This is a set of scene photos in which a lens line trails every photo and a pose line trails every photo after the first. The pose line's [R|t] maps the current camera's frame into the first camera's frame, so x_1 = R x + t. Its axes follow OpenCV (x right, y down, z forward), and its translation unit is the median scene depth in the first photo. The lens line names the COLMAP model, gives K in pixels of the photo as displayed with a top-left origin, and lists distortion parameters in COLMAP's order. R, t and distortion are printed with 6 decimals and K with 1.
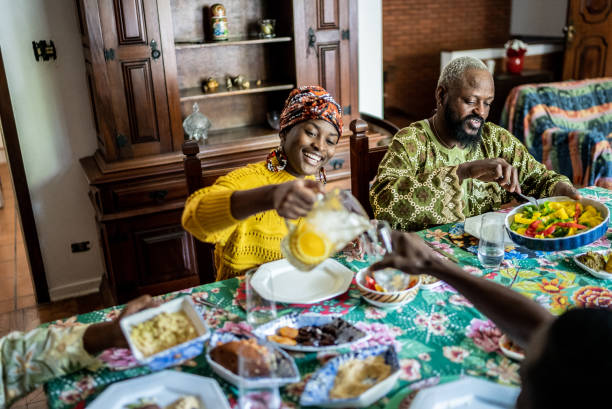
lens RADIAL K [[636.3, 0, 306.0], [0, 636.3, 204.5], [0, 0, 1]] dist [0.105287, -0.373536]
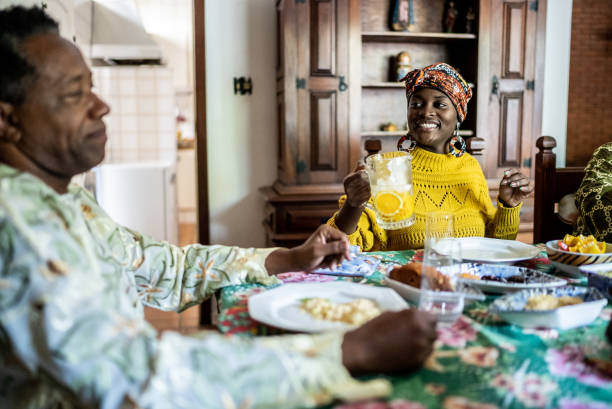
lens RADIAL K [[641.3, 0, 306.0], [0, 641.3, 204.5], [0, 0, 1]] dist [-0.002027, -0.002761]
pose [[0.966519, 0.066902, -0.247720, -0.017602], [-0.113511, 0.977290, -0.178941, 0.147547], [0.230123, 0.201069, 0.952163, 0.017170]]
